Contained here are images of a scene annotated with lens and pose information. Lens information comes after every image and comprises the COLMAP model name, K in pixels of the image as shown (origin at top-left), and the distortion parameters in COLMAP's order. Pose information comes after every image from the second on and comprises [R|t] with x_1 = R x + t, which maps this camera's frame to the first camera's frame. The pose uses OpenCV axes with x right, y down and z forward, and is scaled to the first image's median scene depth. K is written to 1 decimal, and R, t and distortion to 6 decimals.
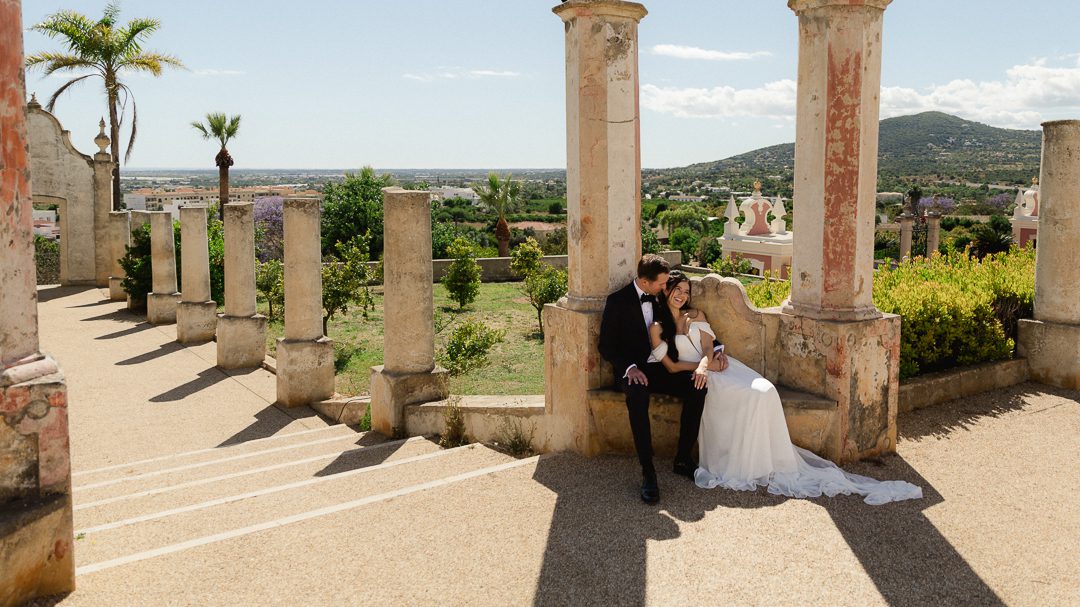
lens RADIAL K [[809.9, 0, 665.9], [0, 809.9, 230.8], [0, 0, 1]] dist [-0.000863, 0.001949]
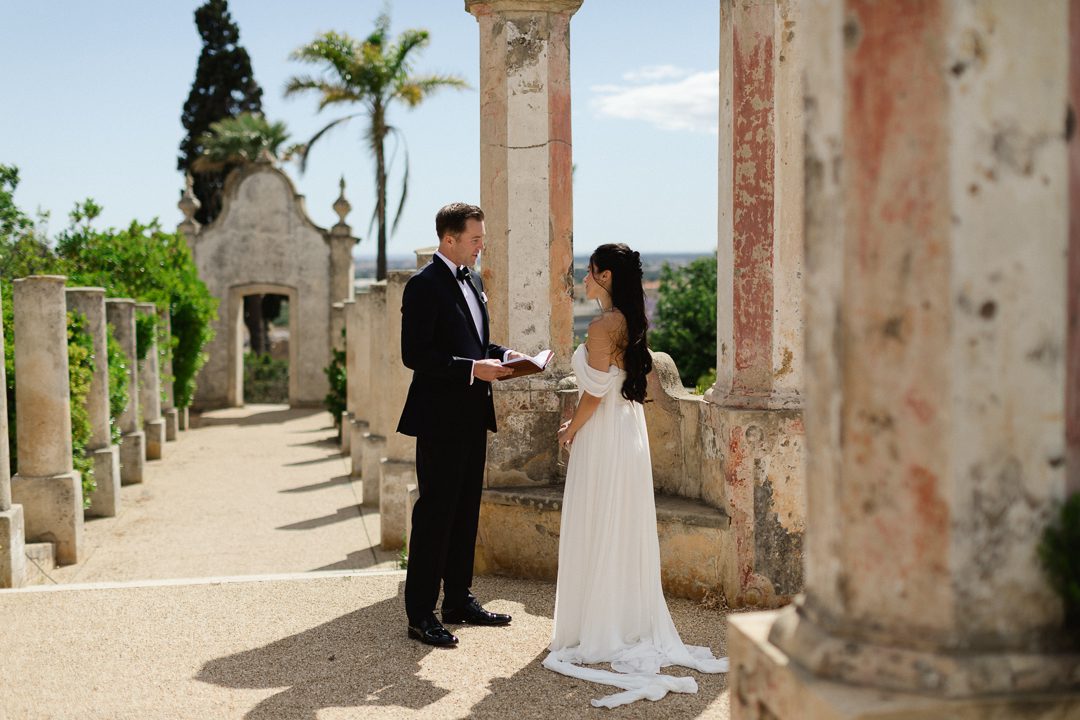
lens RADIAL K [[1489.8, 0, 718.1], [0, 1489.8, 345.3], [0, 0, 1]] dist [-0.000048, -0.017908]
pose [[0.904467, 0.015797, -0.426251, 0.753556], [-0.021397, 0.999736, -0.008352, 0.065847], [0.426006, 0.016675, 0.904567, -0.214251]]
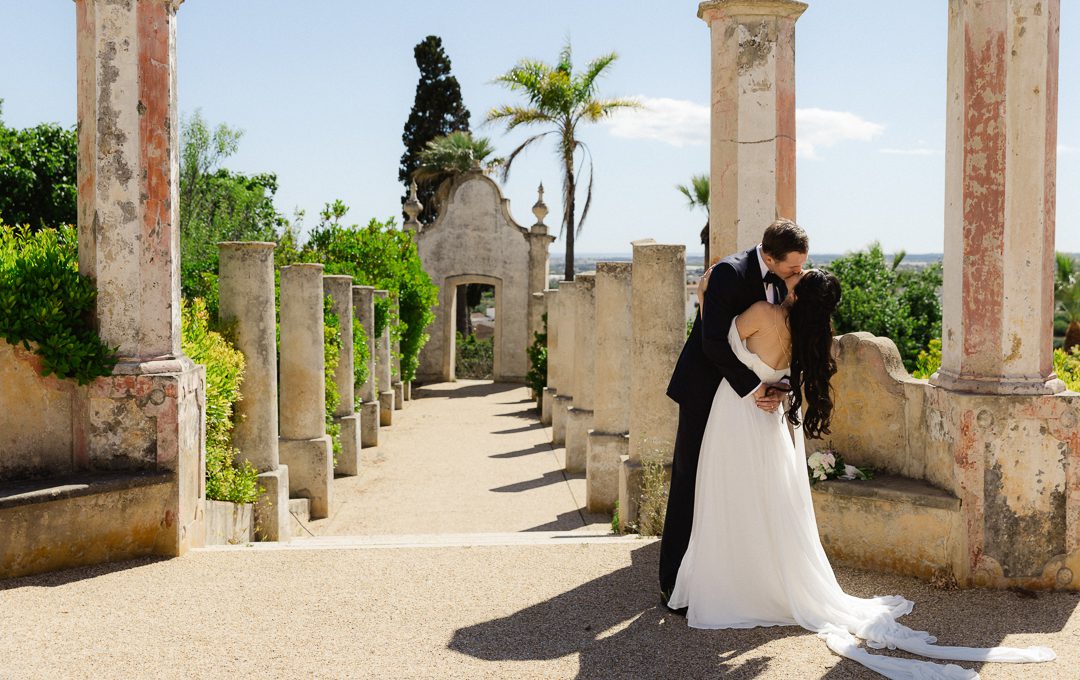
lens RADIAL K [[1290.3, 0, 691.7], [0, 1290.3, 286.1], [0, 0, 1]] dist [-0.038184, 0.038593]
pose [[0.846914, 0.008290, -0.531666, 0.616020], [-0.035607, 0.998518, -0.041150, 0.070834], [0.530537, 0.053781, 0.845954, -0.138799]]
